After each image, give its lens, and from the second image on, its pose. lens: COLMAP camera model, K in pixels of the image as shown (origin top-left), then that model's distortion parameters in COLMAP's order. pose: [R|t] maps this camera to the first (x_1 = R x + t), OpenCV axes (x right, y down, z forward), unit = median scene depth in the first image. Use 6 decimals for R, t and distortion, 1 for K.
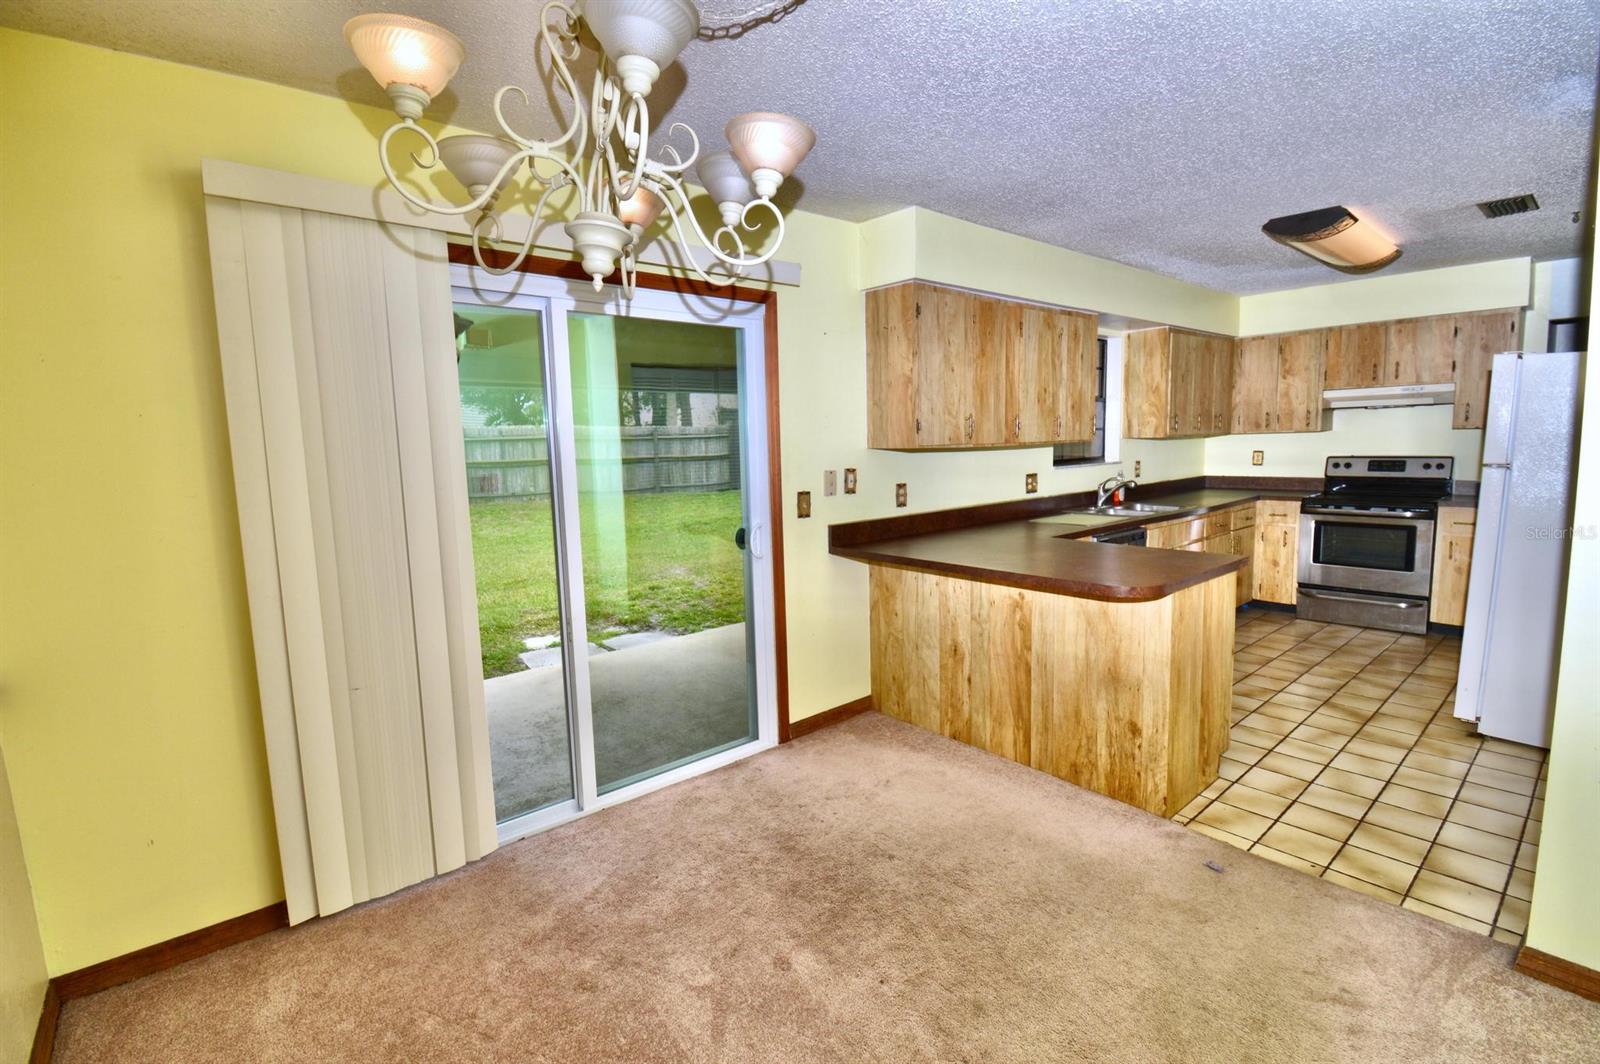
lens RADIAL K [[688.9, 0, 800.0], [0, 688.9, 532.0], [0, 0, 1]] dist [0.002545, -0.021066]
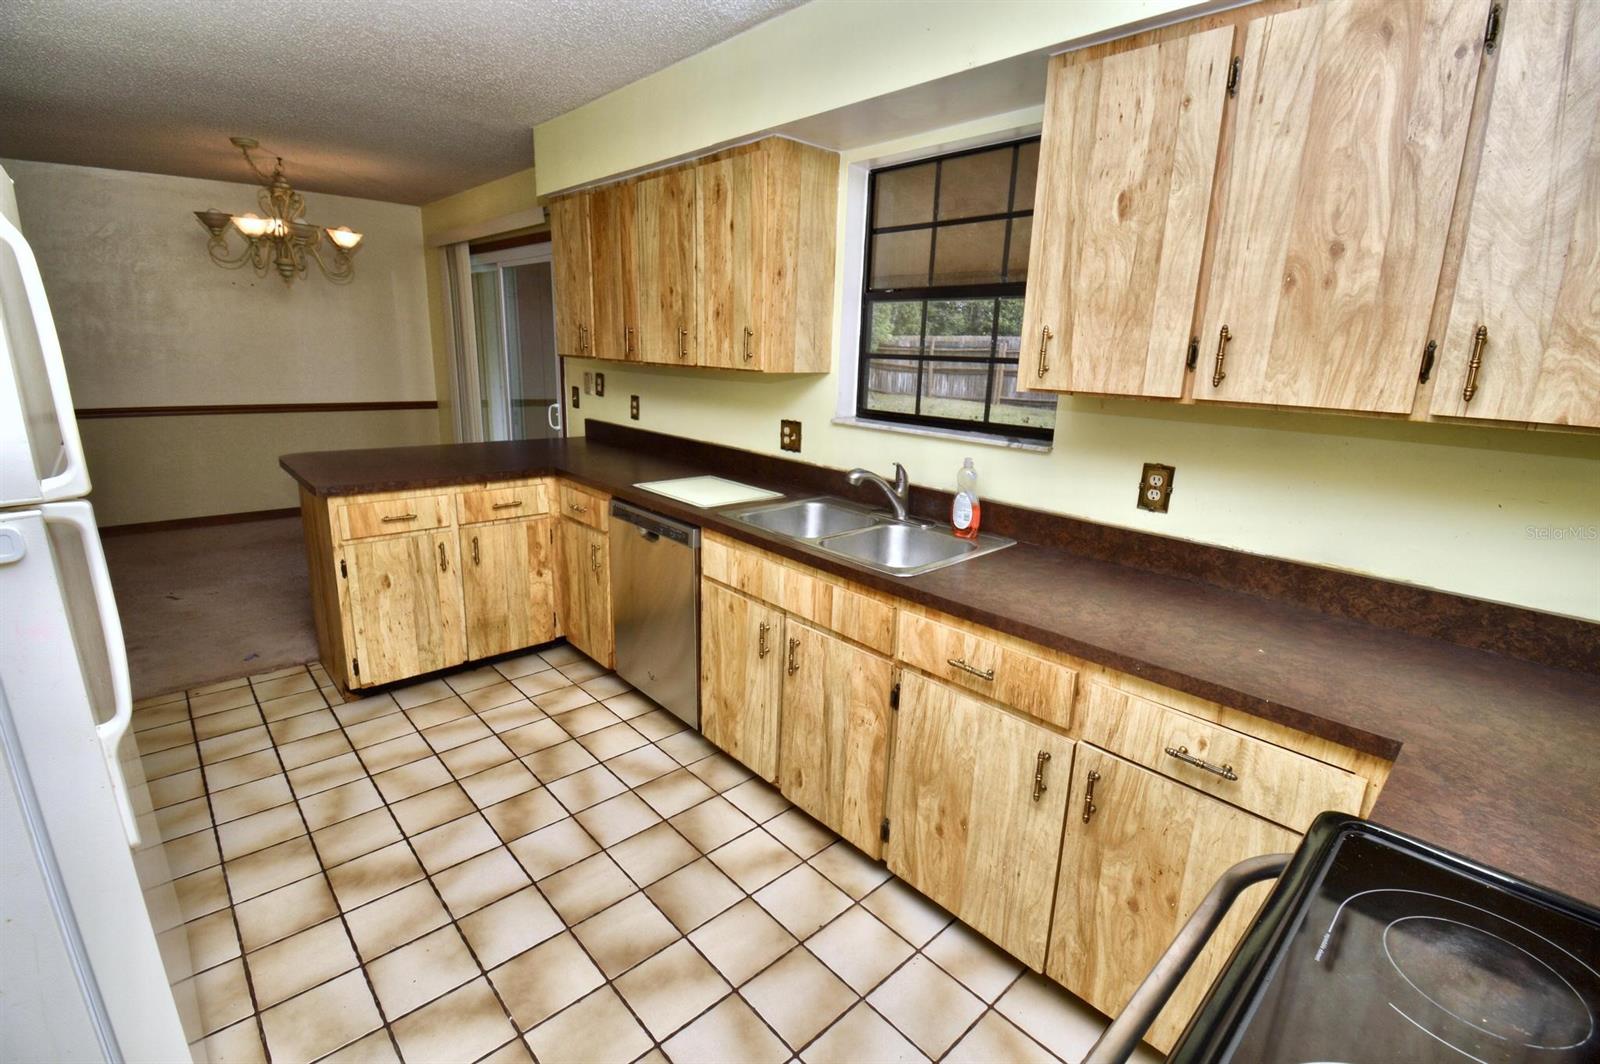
lens RADIAL K [[713.1, 0, 803.6], [0, 713.1, 524.0], [0, 0, 1]] dist [0.025692, -0.025731]
pose [[0.069640, 0.280738, -0.957255, 0.893763], [-0.150002, 0.951621, 0.268173, -0.153215], [0.986230, 0.124914, 0.108382, 0.851951]]
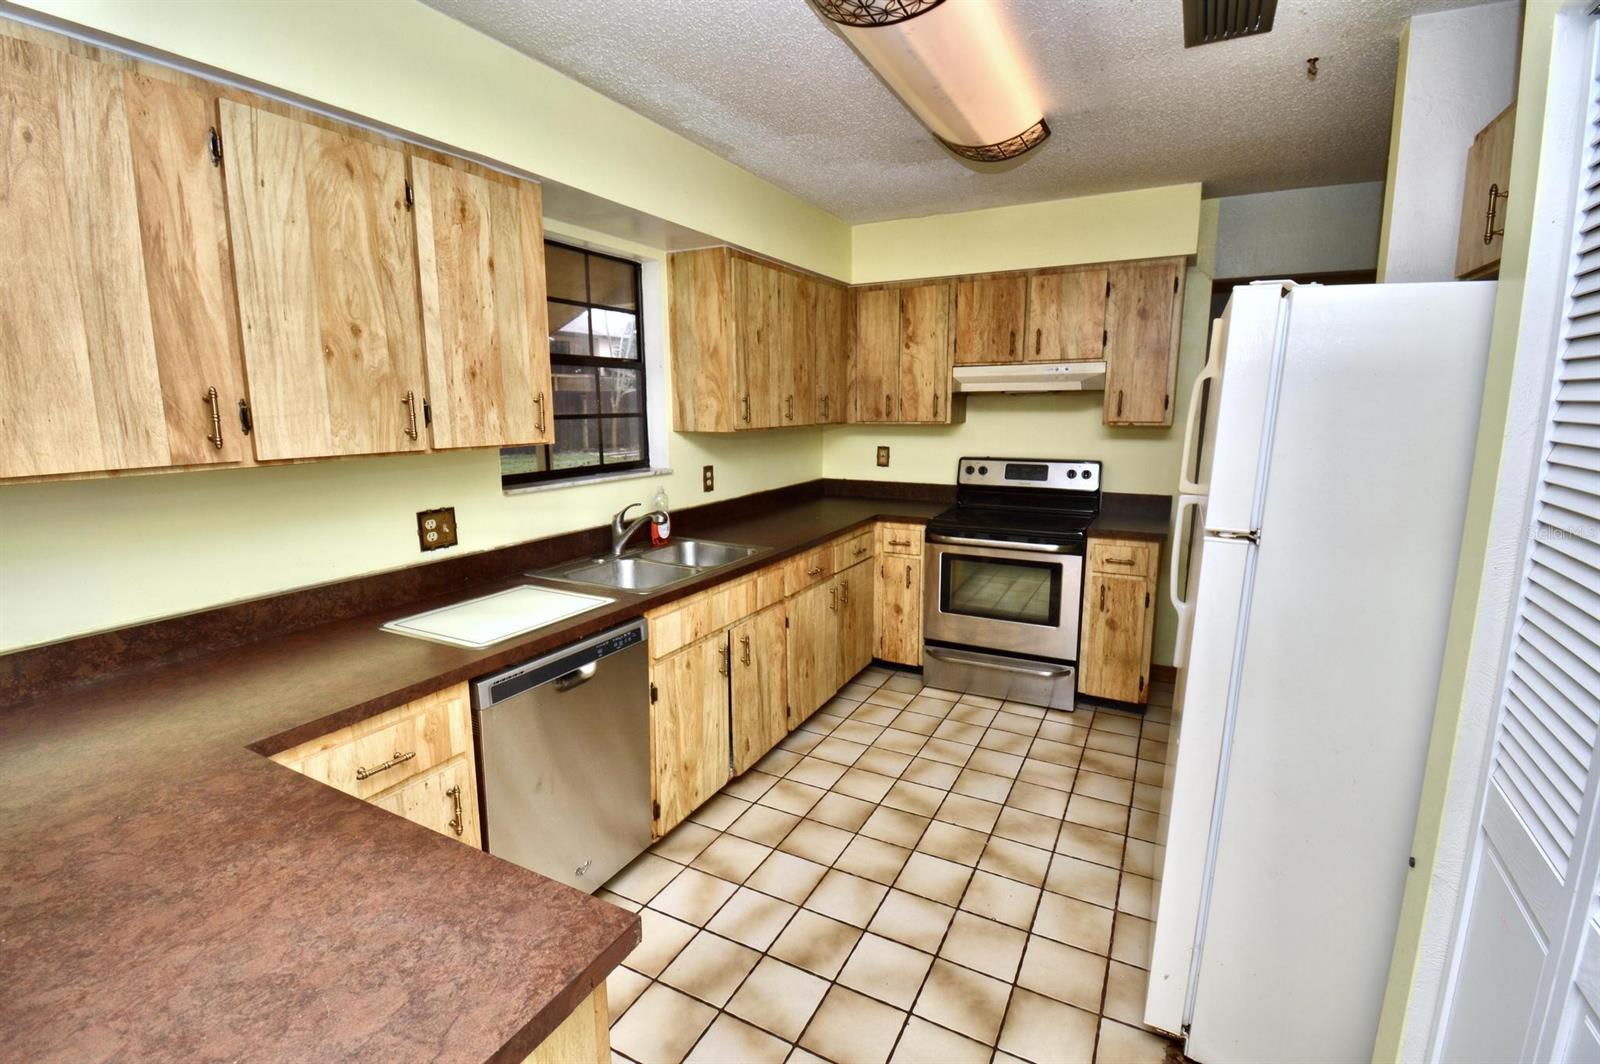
lens RADIAL K [[704.2, 0, 791.2], [0, 704.2, 544.0], [0, 0, 1]] dist [0.000570, -0.023692]
pose [[0.924309, -0.047584, 0.378667, 0.339038], [0.026239, 0.997772, 0.061334, -0.075411], [-0.380742, -0.046756, 0.923499, 0.396917]]
